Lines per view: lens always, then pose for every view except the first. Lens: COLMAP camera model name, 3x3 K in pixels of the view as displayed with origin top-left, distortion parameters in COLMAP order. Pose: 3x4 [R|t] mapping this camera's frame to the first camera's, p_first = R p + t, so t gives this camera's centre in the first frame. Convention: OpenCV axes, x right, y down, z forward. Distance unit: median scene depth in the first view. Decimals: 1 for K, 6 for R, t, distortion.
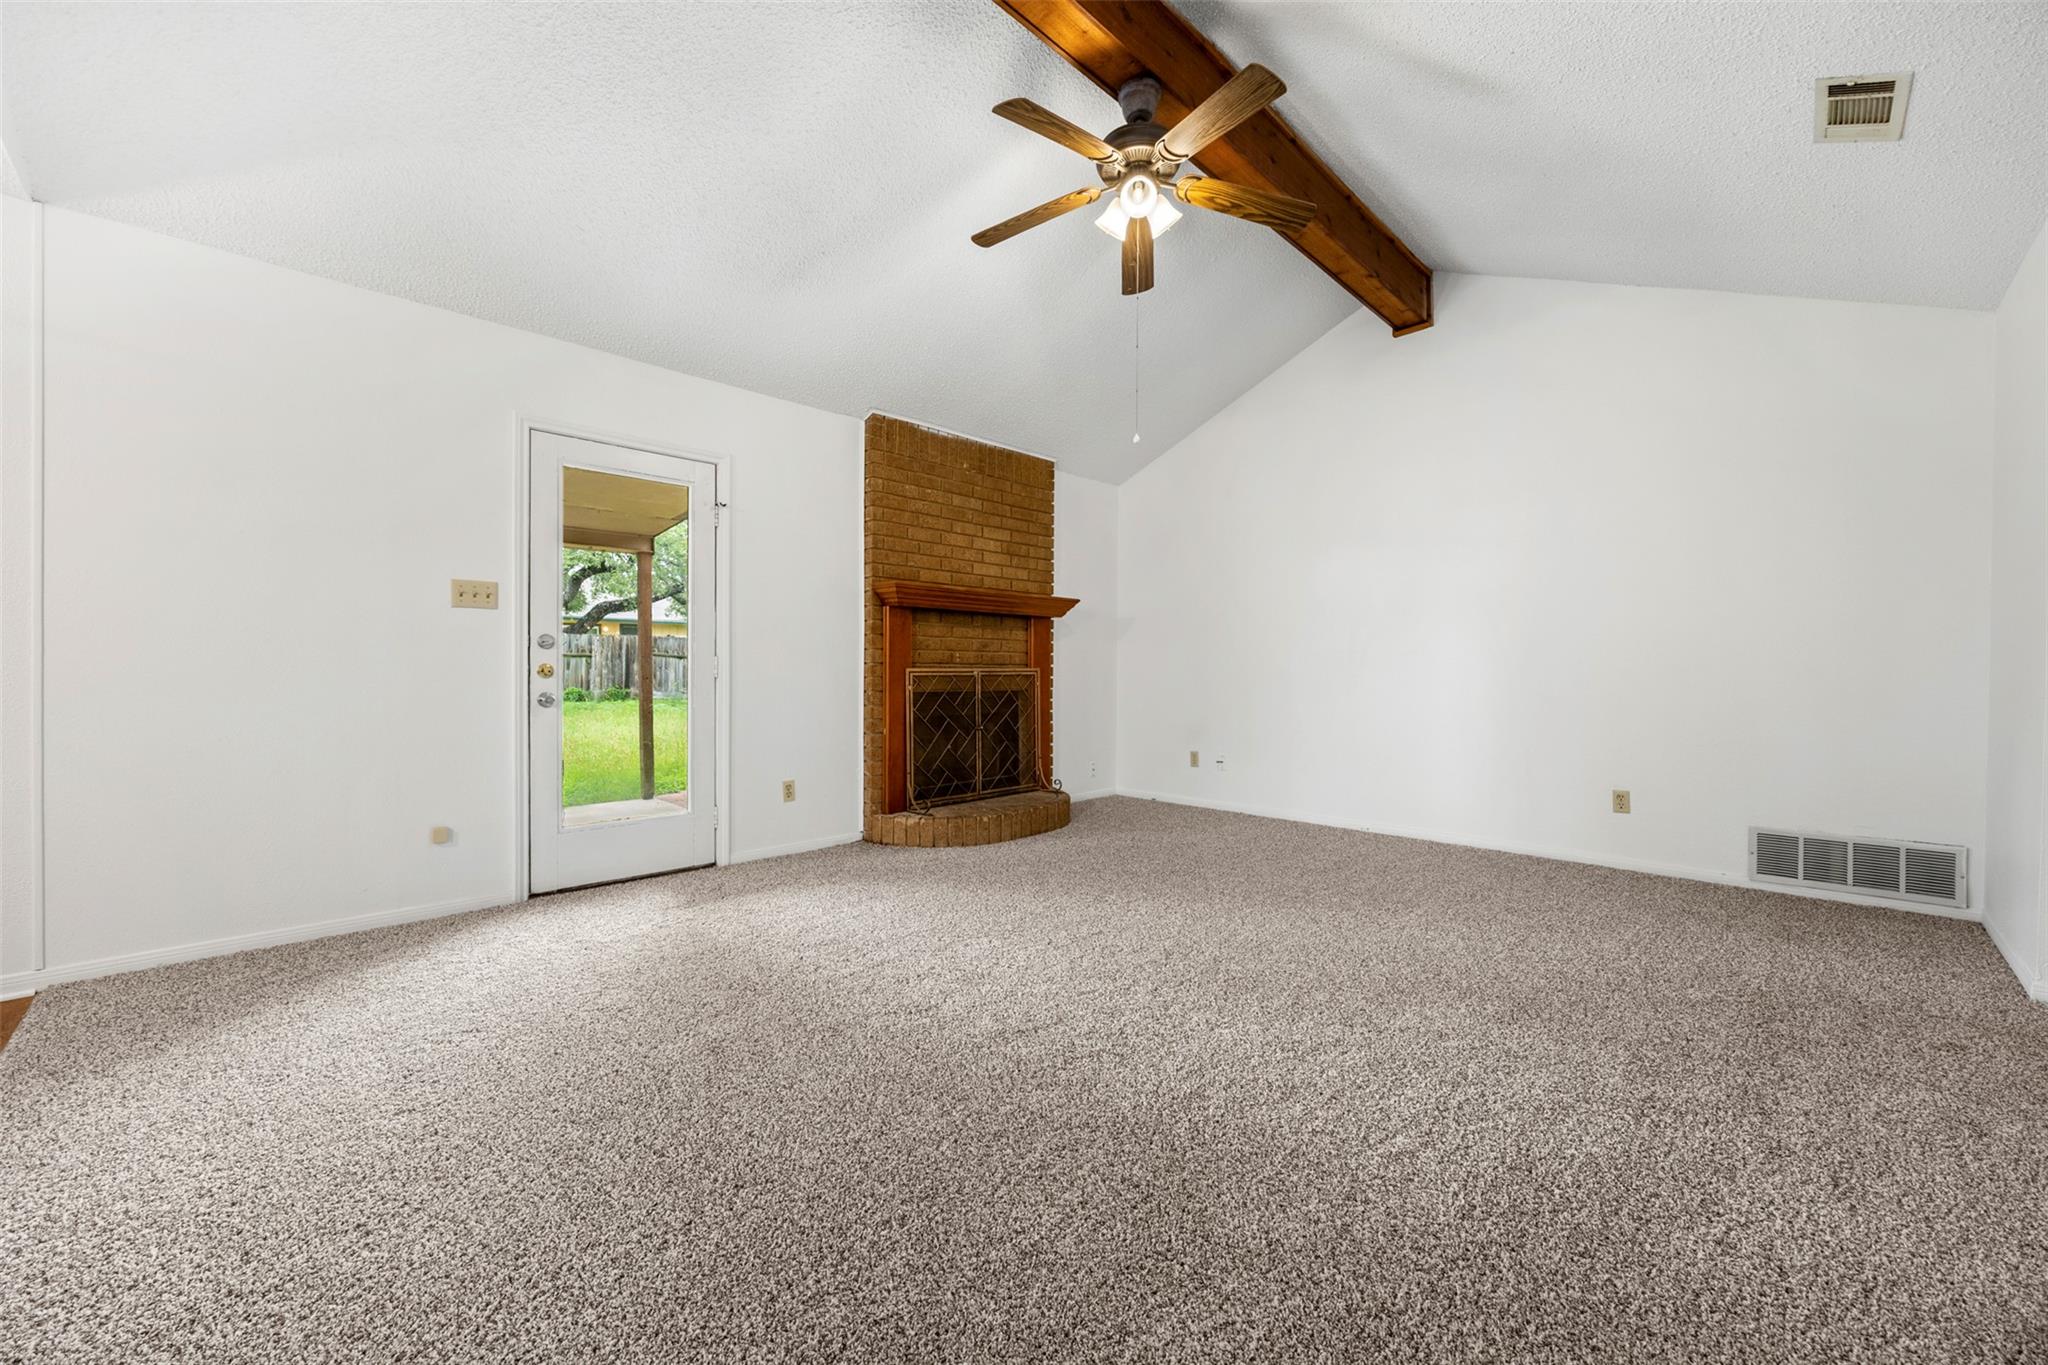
lens RADIAL K [[786.7, 0, 1015.1], [0, 786.7, 680.3], [0, 0, 1]] dist [-0.007220, 0.000707]
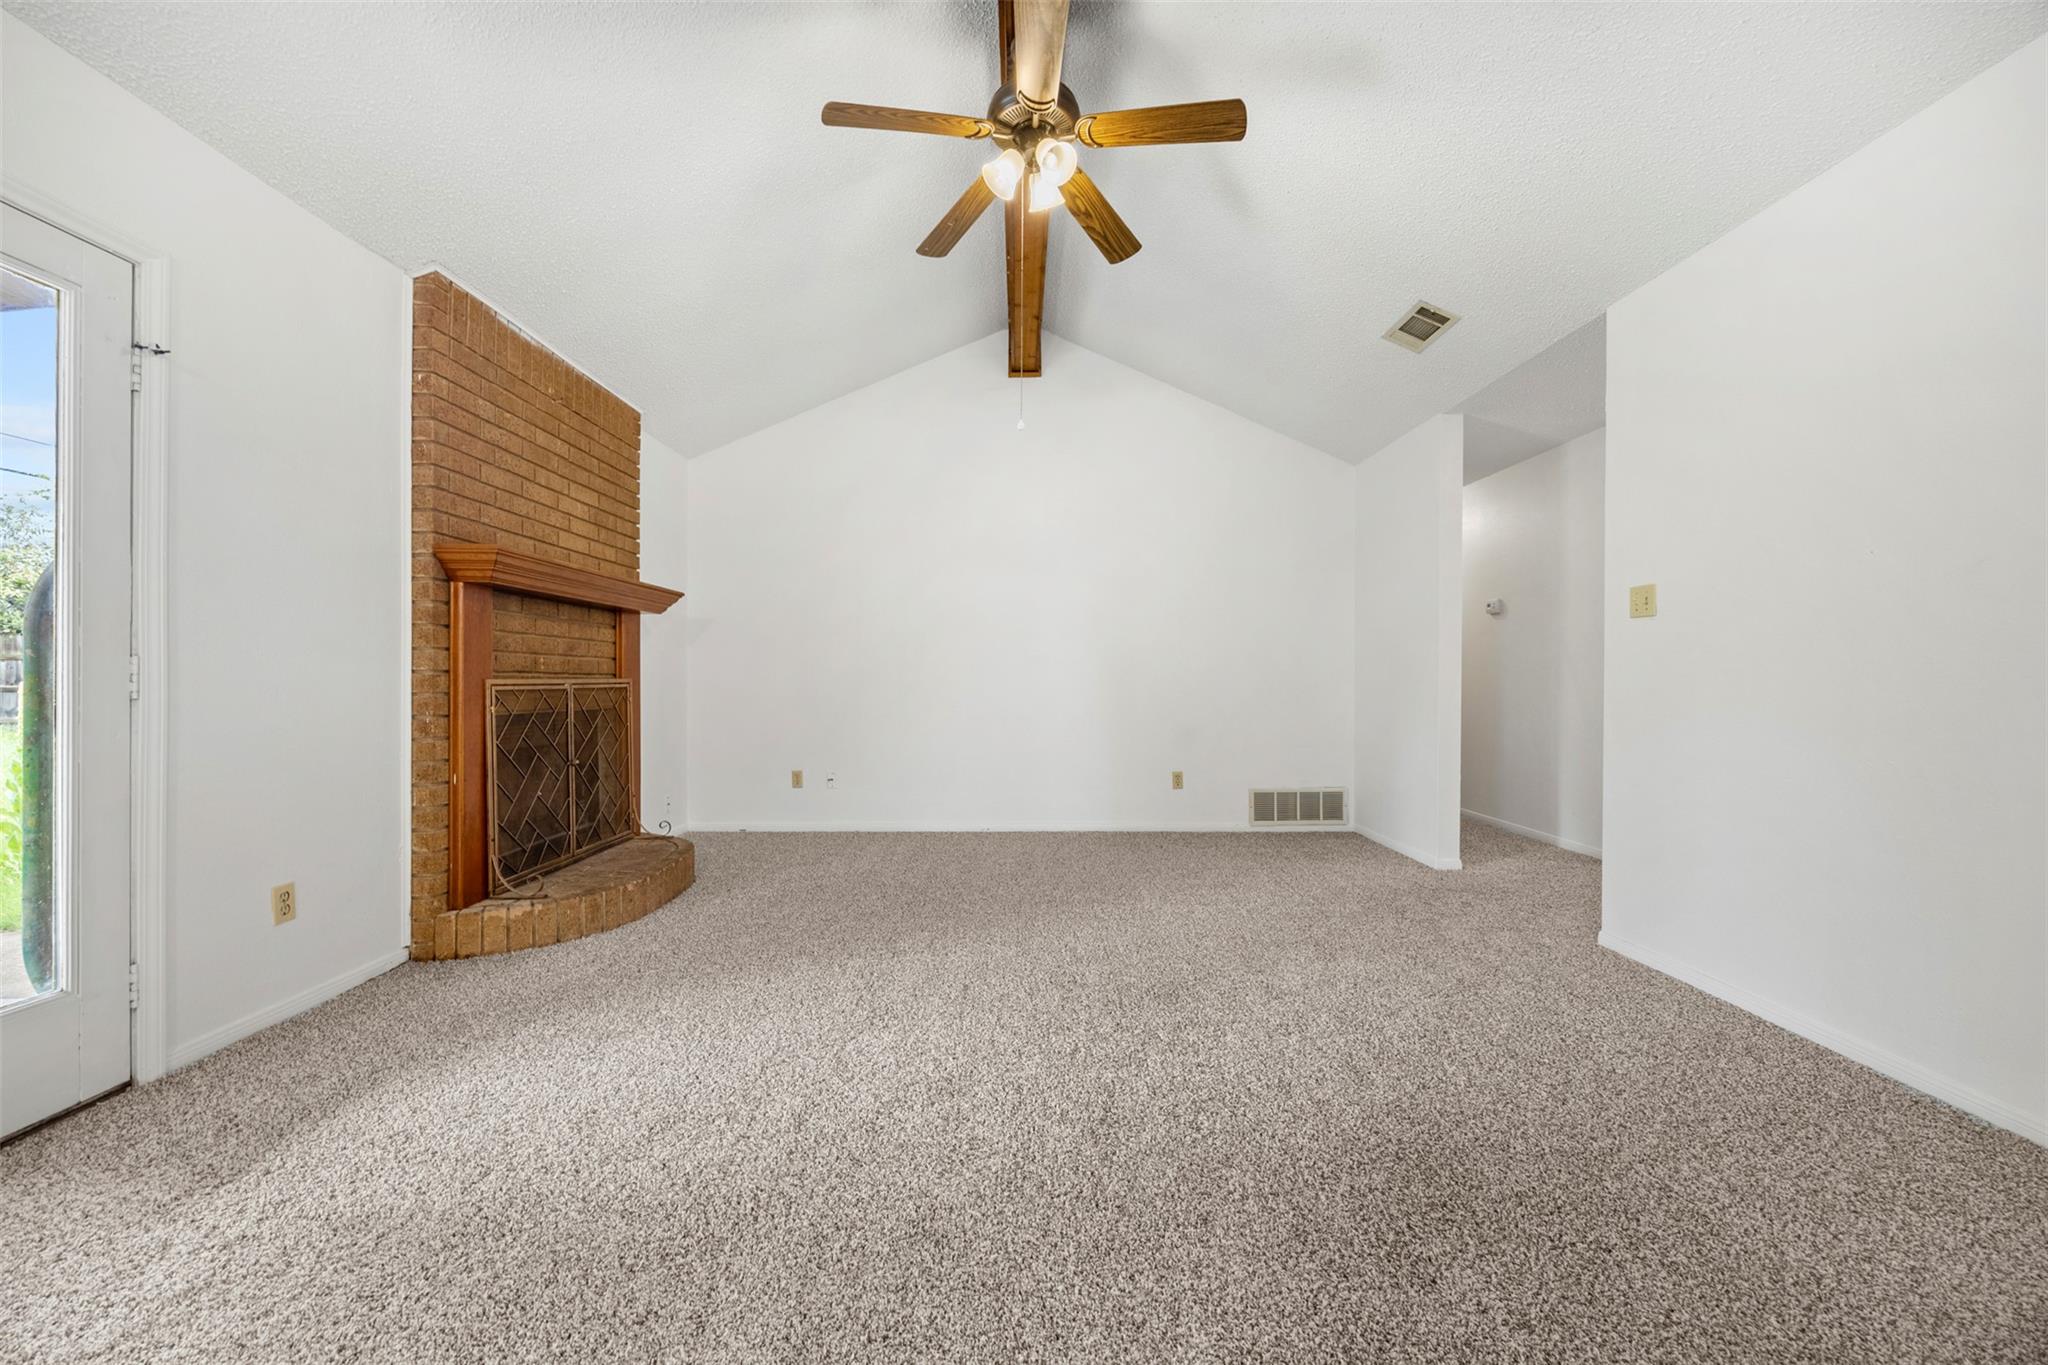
lens RADIAL K [[786.7, 0, 1039.8], [0, 786.7, 683.6], [0, 0, 1]] dist [-0.007220, 0.000707]
pose [[0.690559, -0.005425, 0.723255, -0.292480], [0.011206, 0.999932, -0.003200, -0.004609], [-0.723189, 0.010315, 0.690573, 0.220112]]
